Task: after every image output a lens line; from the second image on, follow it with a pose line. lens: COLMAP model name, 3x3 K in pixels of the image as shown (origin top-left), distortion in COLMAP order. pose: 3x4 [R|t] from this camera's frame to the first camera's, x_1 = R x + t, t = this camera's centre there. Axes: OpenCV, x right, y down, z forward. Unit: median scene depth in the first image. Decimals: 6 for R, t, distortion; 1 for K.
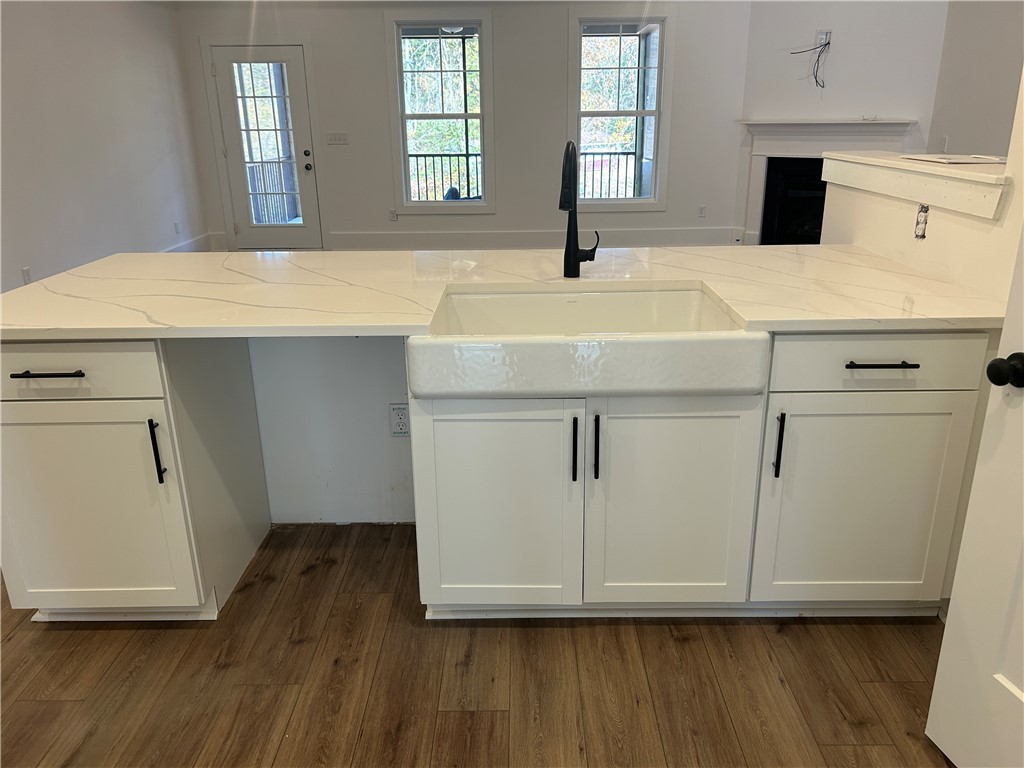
lens RADIAL K [[767.4, 0, 521.0], [0, 767.4, 377.1], [0, 0, 1]] dist [0.054049, -0.051103]
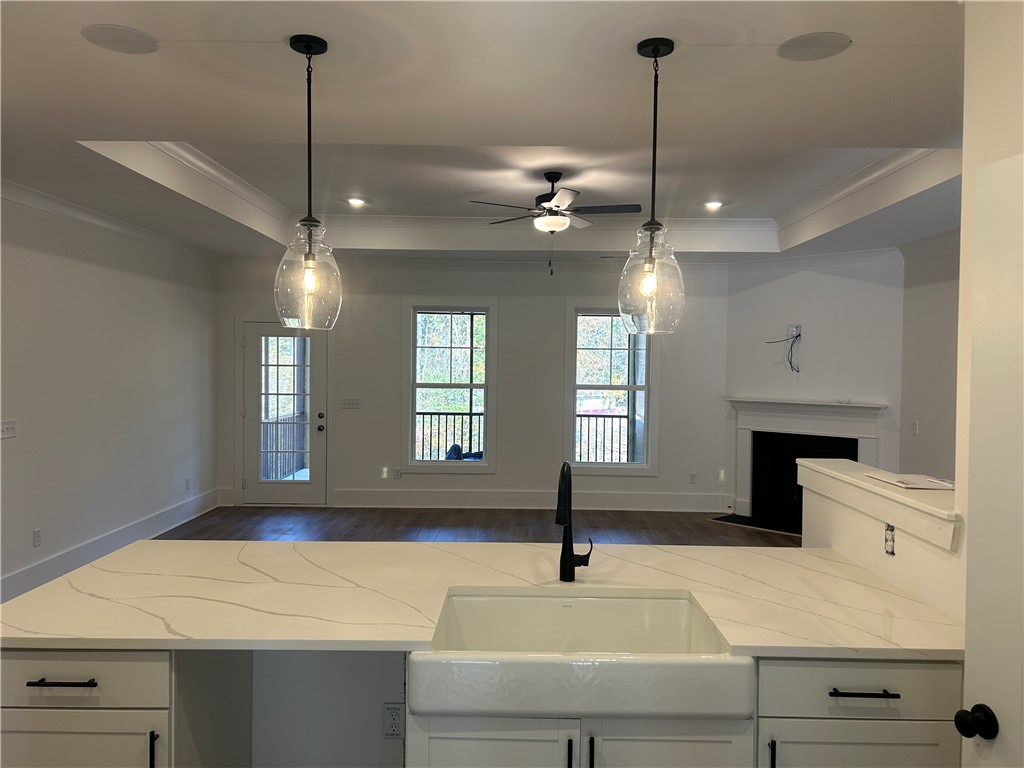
lens RADIAL K [[767.4, 0, 519.4], [0, 767.4, 382.7], [0, 0, 1]] dist [0.054049, -0.051103]
pose [[0.999743, 0.022562, -0.002115, -0.003611], [-0.022182, 0.955304, -0.294791, -0.078723], [-0.004631, 0.294762, 0.955559, -0.097064]]
